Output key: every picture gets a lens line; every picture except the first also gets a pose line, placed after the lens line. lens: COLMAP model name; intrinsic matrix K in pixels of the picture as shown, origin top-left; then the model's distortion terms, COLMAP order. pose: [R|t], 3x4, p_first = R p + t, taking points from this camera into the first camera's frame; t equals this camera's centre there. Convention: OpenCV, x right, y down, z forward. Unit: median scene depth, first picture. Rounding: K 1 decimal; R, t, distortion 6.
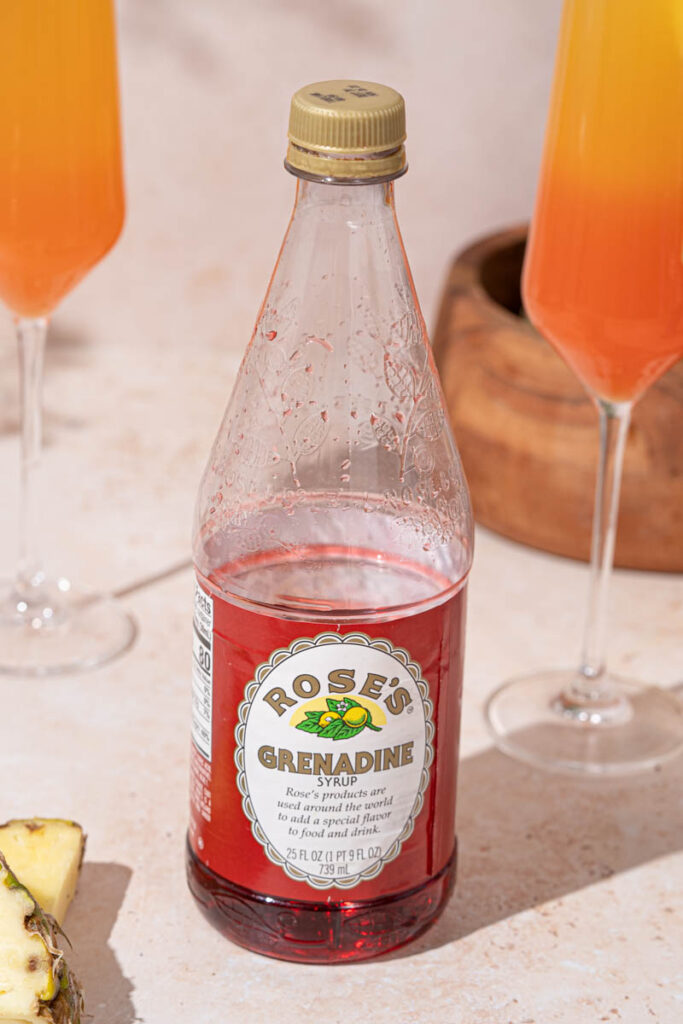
lens RADIAL K [[3609.9, 0, 341.5], [0, 3609.9, 512.0], [0, 0, 1]] dist [-0.139162, -0.945986]
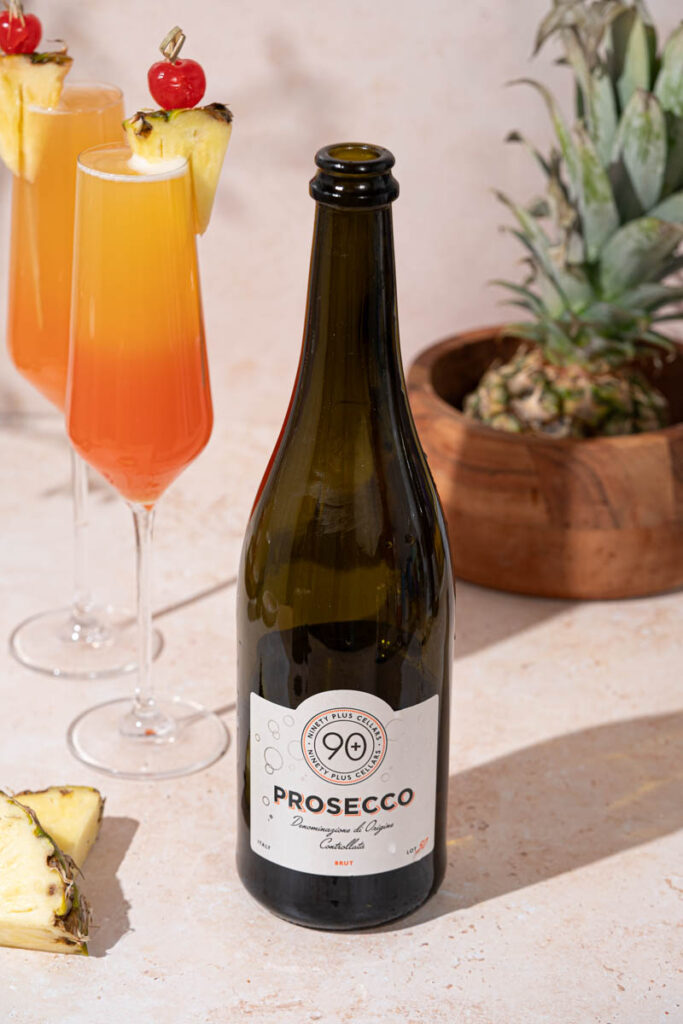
lens RADIAL K [[3331.3, 0, 341.5], [0, 3331.3, 512.0], [0, 0, 1]] dist [-0.149815, -1.354606]
pose [[0.997732, -0.001042, -0.067302, 0.108806], [0.001930, 0.999912, 0.013139, -0.038174], [0.067282, -0.013239, 0.997646, -0.280534]]
